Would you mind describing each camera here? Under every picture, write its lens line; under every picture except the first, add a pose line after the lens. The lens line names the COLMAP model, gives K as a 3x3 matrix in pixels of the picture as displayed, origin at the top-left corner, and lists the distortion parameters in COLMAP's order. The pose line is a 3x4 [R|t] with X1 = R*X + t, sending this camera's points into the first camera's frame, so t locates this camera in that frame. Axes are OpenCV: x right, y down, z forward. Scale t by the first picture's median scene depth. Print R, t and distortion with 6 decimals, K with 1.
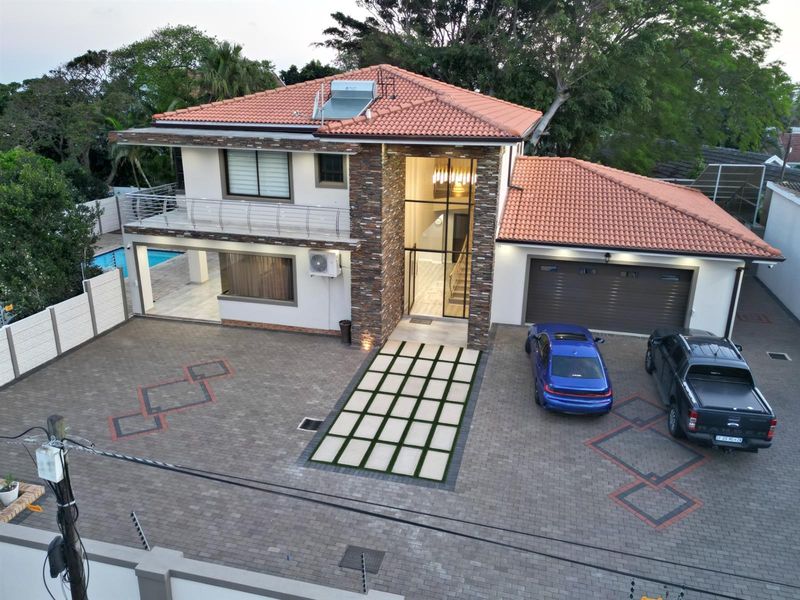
lens RADIAL K [[634.6, 0, 399.0], [0, 634.6, 298.5], [0, 0, 1]] dist [0.052469, -0.044138]
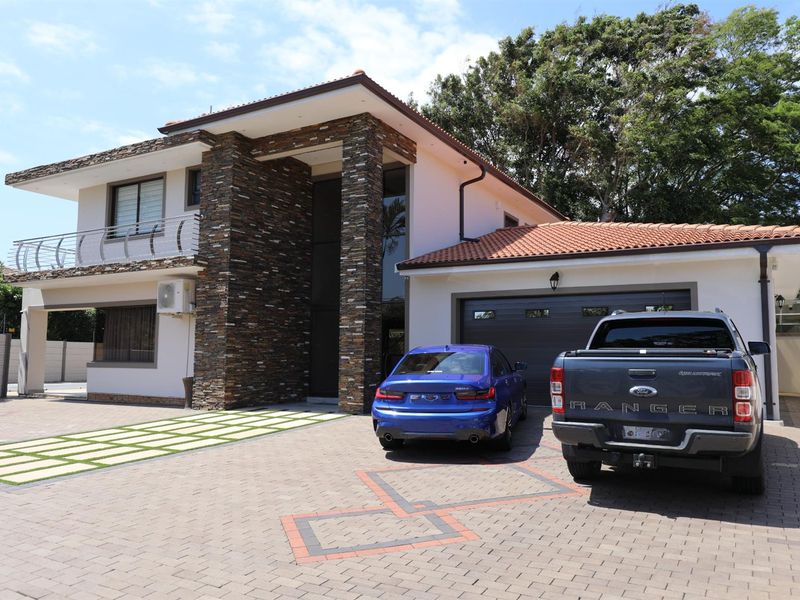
lens RADIAL K [[634.6, 0, 395.2], [0, 634.6, 296.6], [0, 0, 1]] dist [0.052469, -0.044138]
pose [[0.957436, -0.032258, -0.286839, 0.372442], [-0.089167, 0.912079, -0.400202, 0.237705], [0.274529, 0.408744, 0.870380, 0.408256]]
